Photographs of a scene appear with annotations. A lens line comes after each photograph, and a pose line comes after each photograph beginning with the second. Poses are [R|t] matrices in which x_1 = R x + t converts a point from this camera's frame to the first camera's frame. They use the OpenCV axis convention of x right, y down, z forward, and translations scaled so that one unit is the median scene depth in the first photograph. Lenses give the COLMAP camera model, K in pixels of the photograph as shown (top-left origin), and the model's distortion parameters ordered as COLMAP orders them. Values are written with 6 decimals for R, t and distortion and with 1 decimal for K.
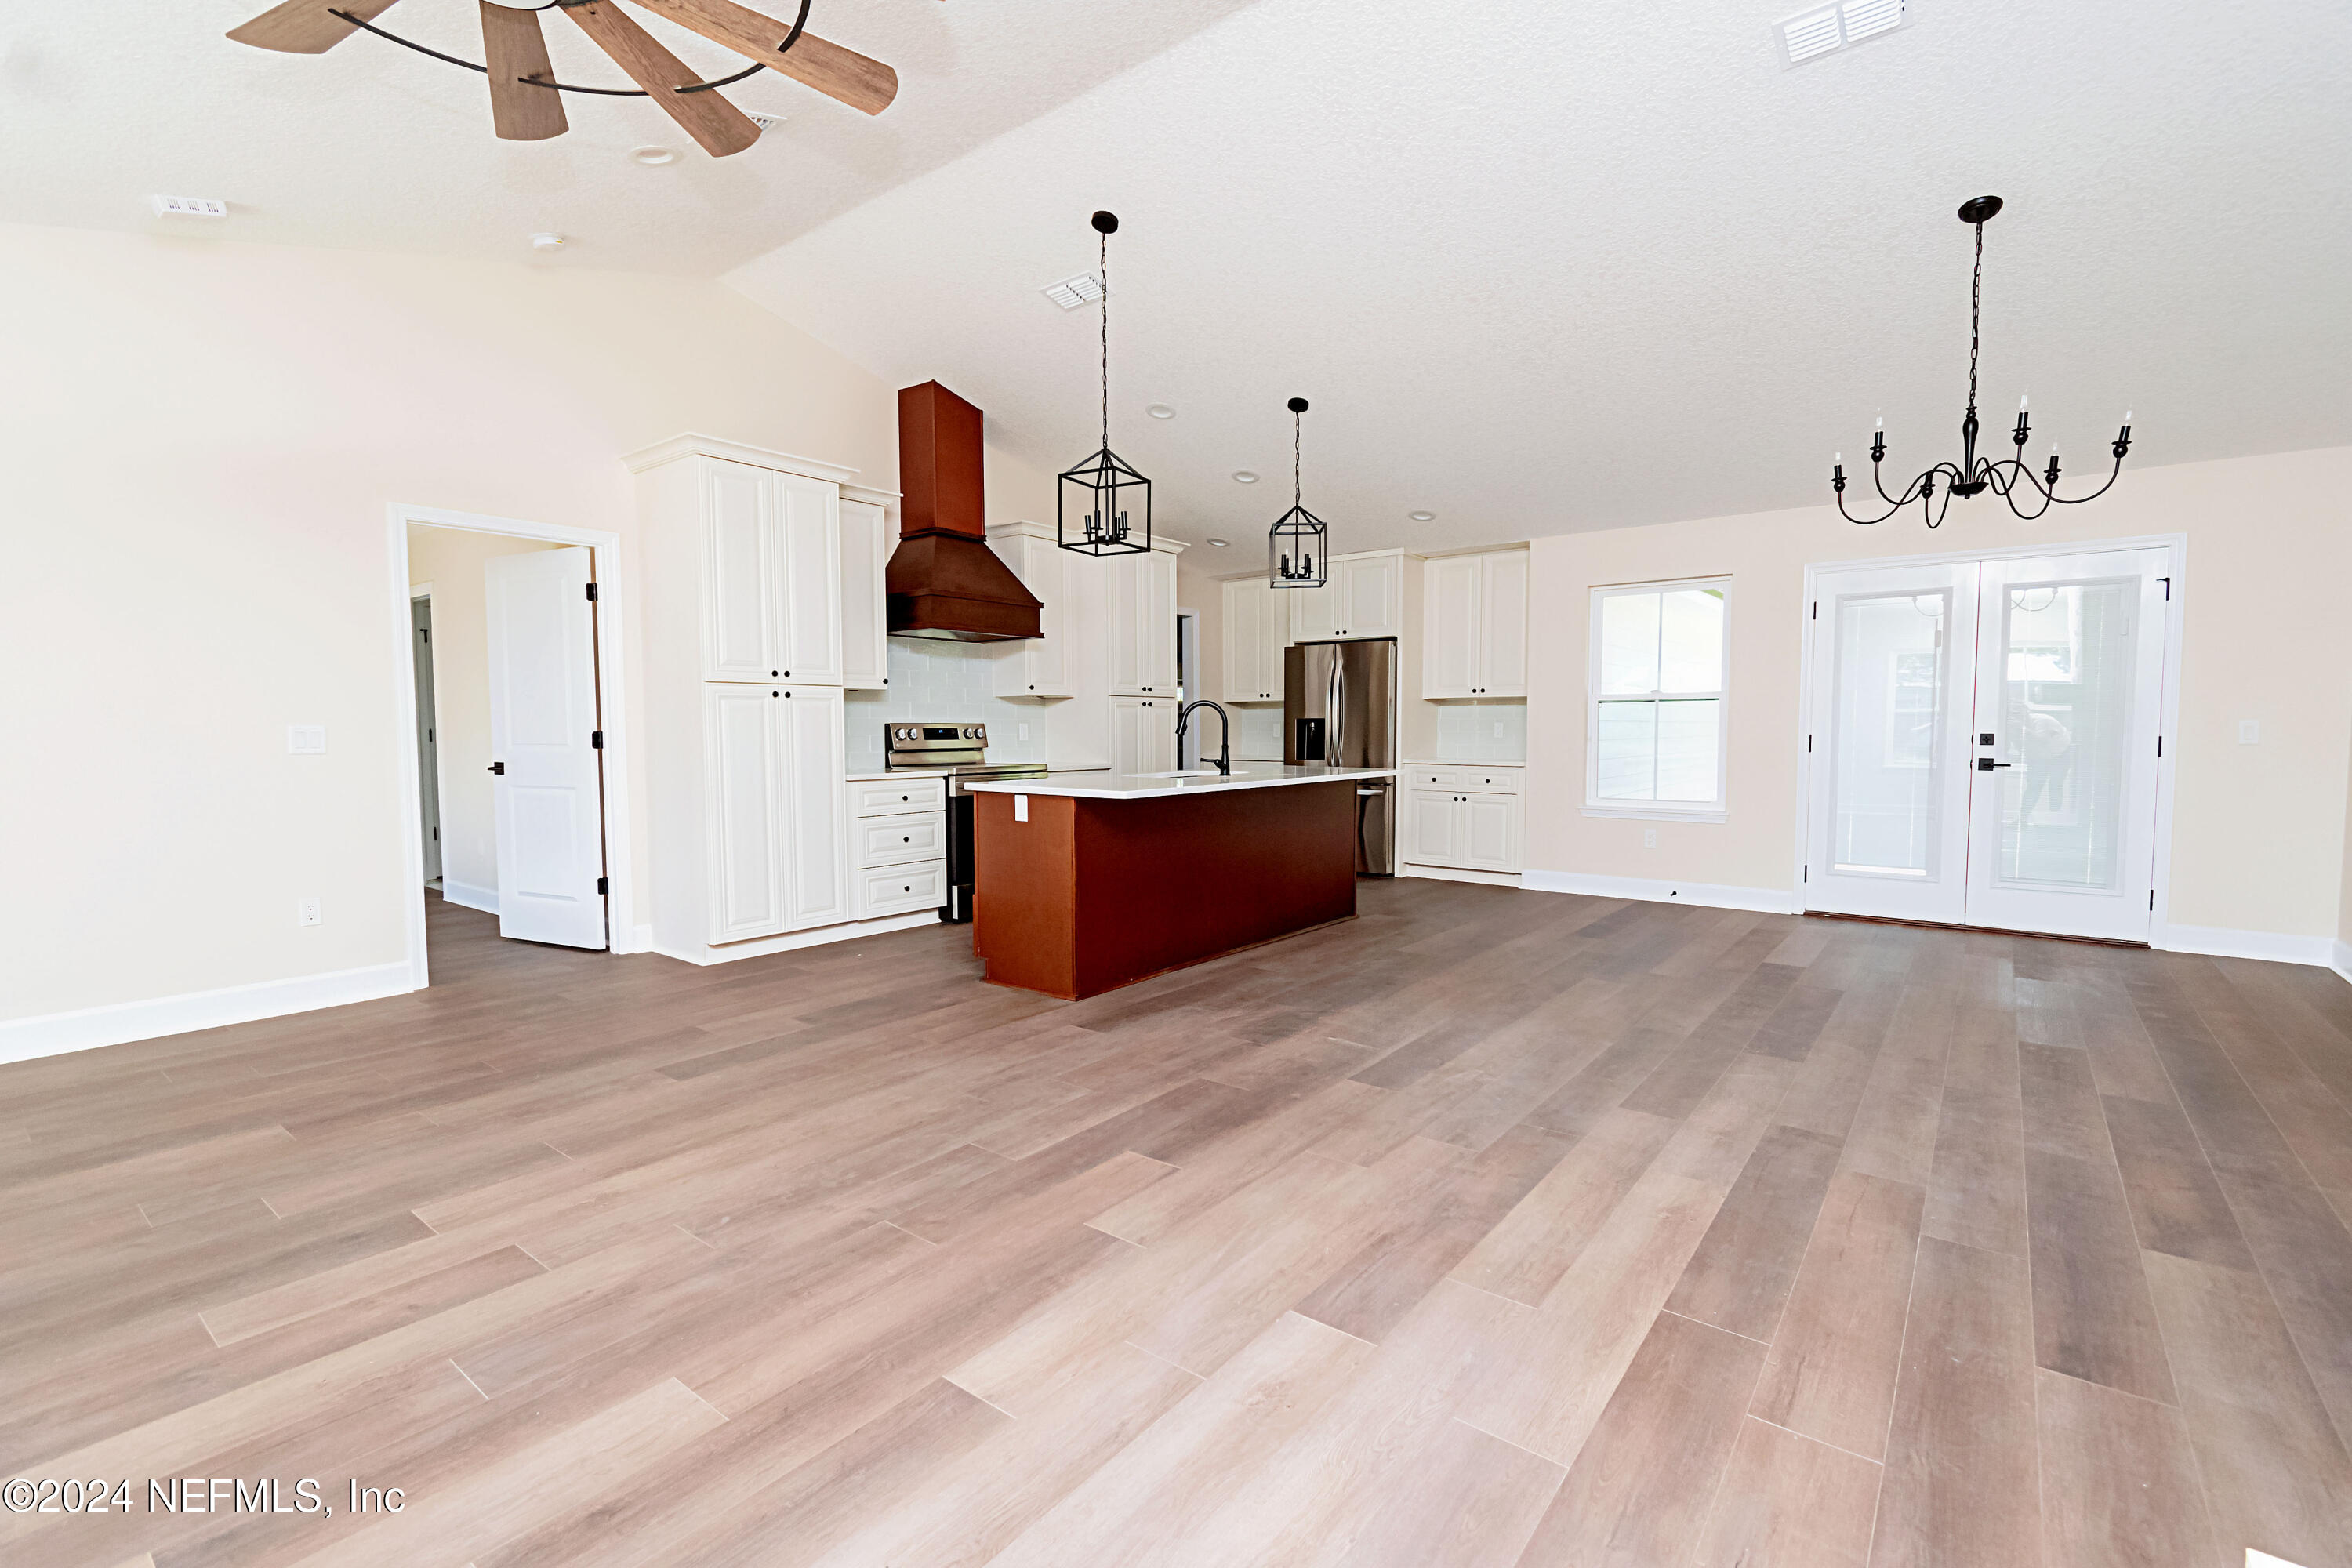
lens RADIAL K [[1049.8, 0, 1183.7], [0, 1049.8, 779.4], [0, 0, 1]] dist [0.004815, -0.001379]
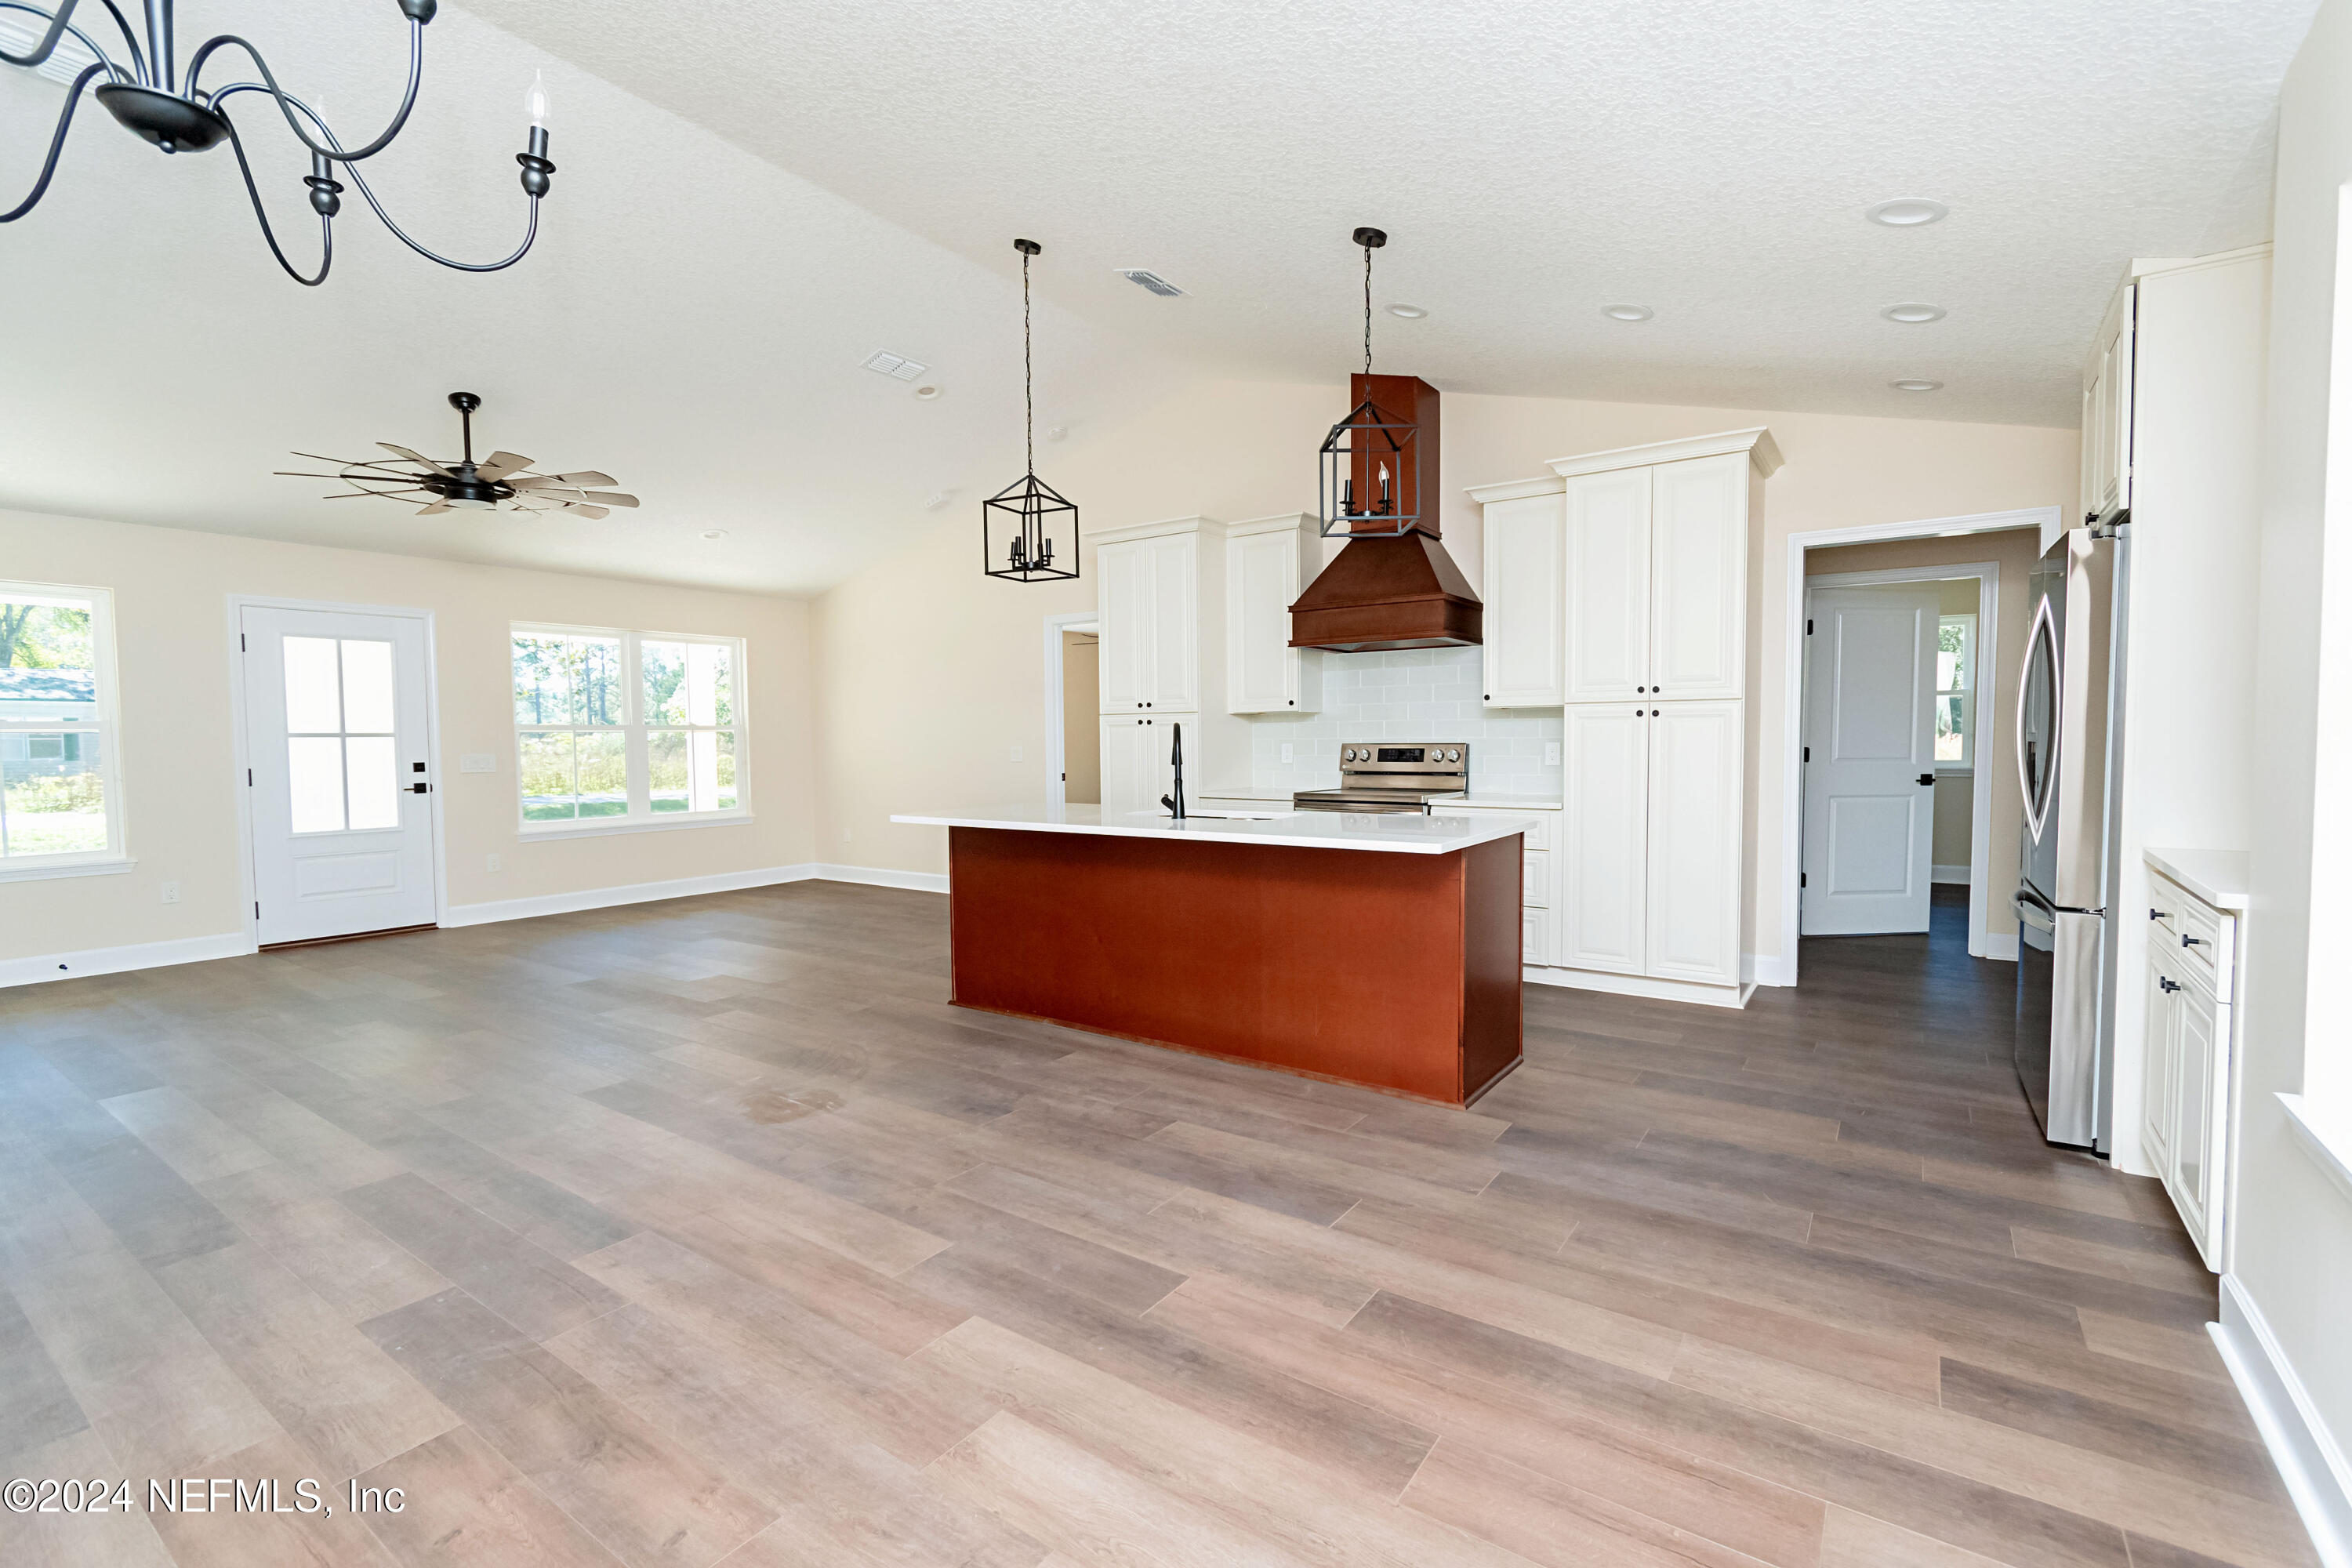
lens RADIAL K [[1049.8, 0, 1183.2], [0, 1049.8, 779.5], [0, 0, 1]] dist [0.004815, -0.001379]
pose [[0.045447, 0.042604, -0.998058, 0.930408], [-0.041247, 0.998318, 0.040737, -0.073702], [0.998115, 0.039315, 0.047128, 1.105806]]
